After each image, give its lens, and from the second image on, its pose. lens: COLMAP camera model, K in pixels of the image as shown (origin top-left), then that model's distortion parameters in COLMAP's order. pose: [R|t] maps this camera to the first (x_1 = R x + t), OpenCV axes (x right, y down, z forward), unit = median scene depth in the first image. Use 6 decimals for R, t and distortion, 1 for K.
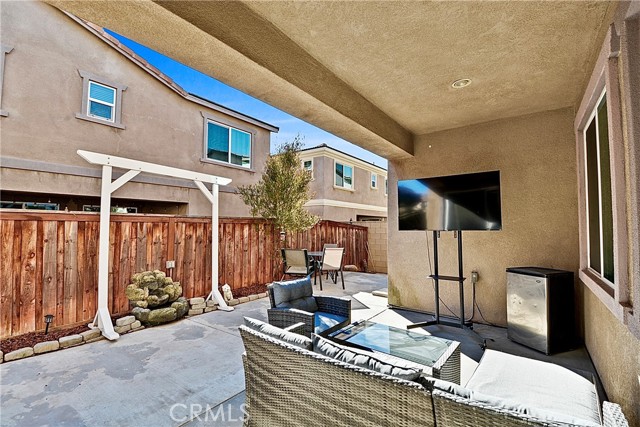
lens RADIAL K [[282.1, 0, 319.4], [0, 282.1, 213.9], [0, 0, 1]] dist [-0.002054, -0.001574]
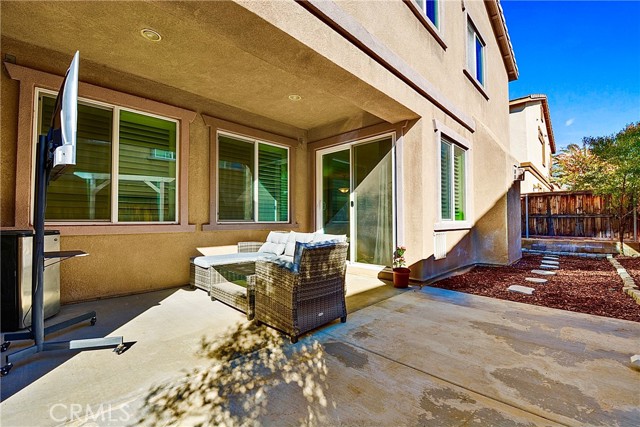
lens RADIAL K [[282.1, 0, 320.9], [0, 282.1, 212.8], [0, 0, 1]] dist [-0.002054, -0.001574]
pose [[-0.994725, -0.002652, 0.102547, -0.182446], [-0.009485, 0.997761, -0.066203, 0.212767], [-0.102142, -0.066826, -0.992523, 1.841243]]
